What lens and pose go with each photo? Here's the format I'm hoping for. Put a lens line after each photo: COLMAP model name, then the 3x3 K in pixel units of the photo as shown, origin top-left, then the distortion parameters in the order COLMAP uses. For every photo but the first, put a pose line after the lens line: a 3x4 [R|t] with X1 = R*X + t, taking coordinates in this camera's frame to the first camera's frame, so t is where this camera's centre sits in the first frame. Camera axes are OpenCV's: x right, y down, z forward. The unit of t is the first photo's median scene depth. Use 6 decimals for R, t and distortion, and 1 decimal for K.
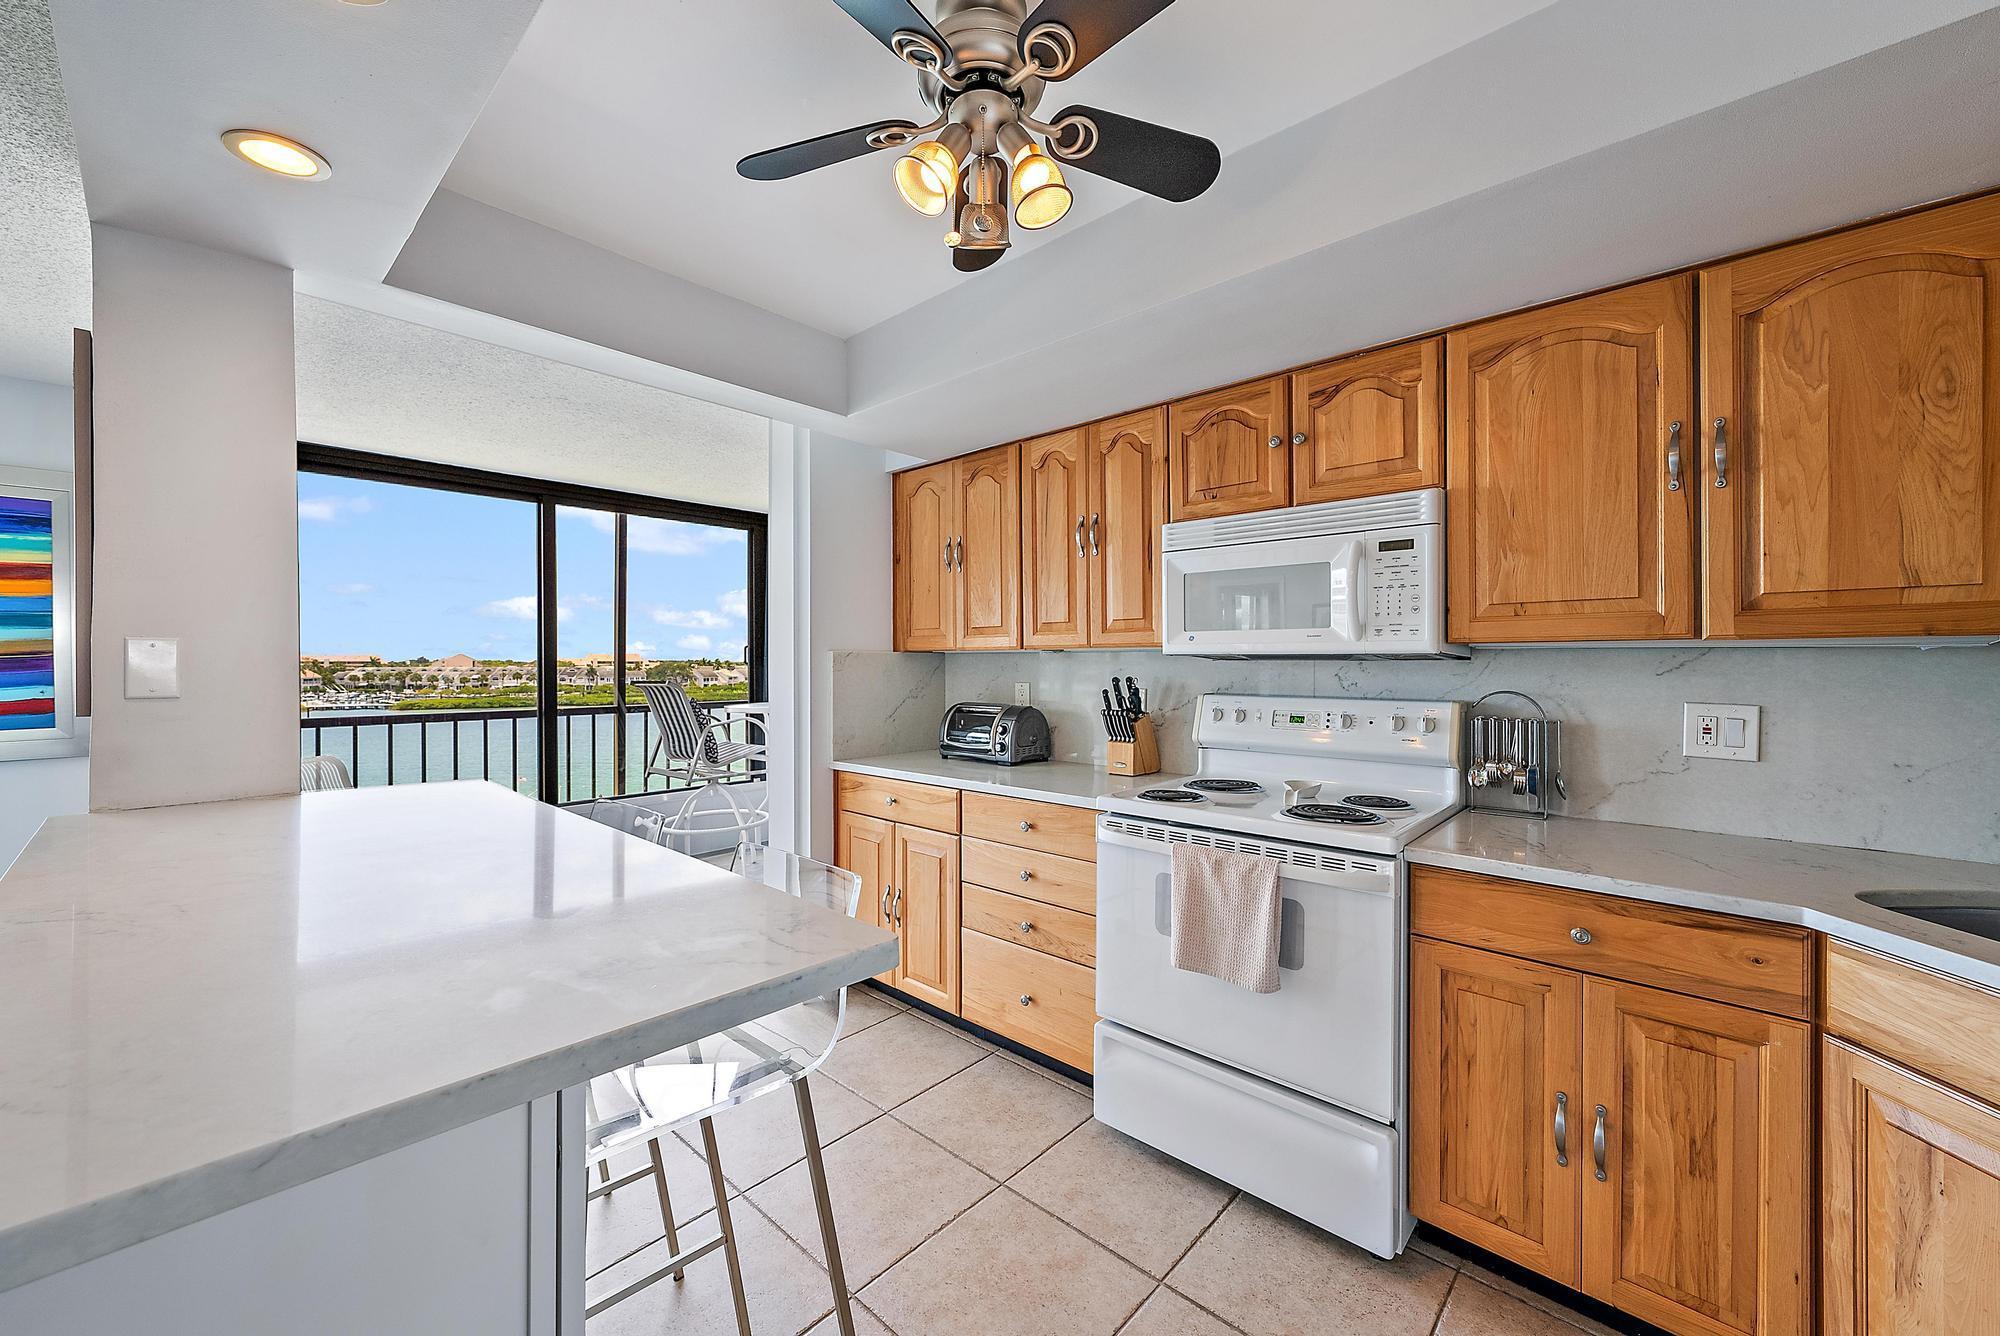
lens RADIAL K [[780.0, 0, 999.9], [0, 780.0, 660.1], [0, 0, 1]] dist [-0.001071, -0.001504]
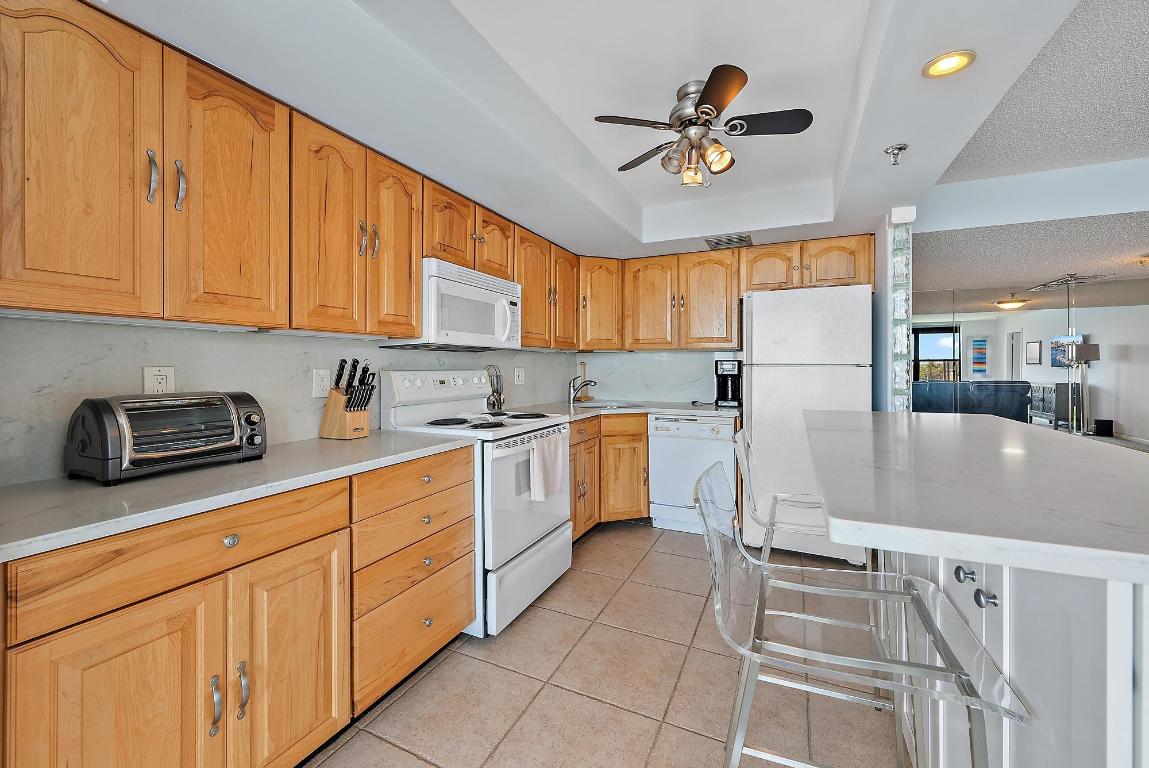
lens RADIAL K [[448.1, 0, 591.9], [0, 448.1, 363.8], [0, 0, 1]] dist [-0.001071, -0.001504]
pose [[-0.320804, 0.006228, 0.947125, -0.742645], [0.001240, 0.999980, -0.006155, 0.040330], [-0.947145, -0.000800, -0.320806, 1.025070]]
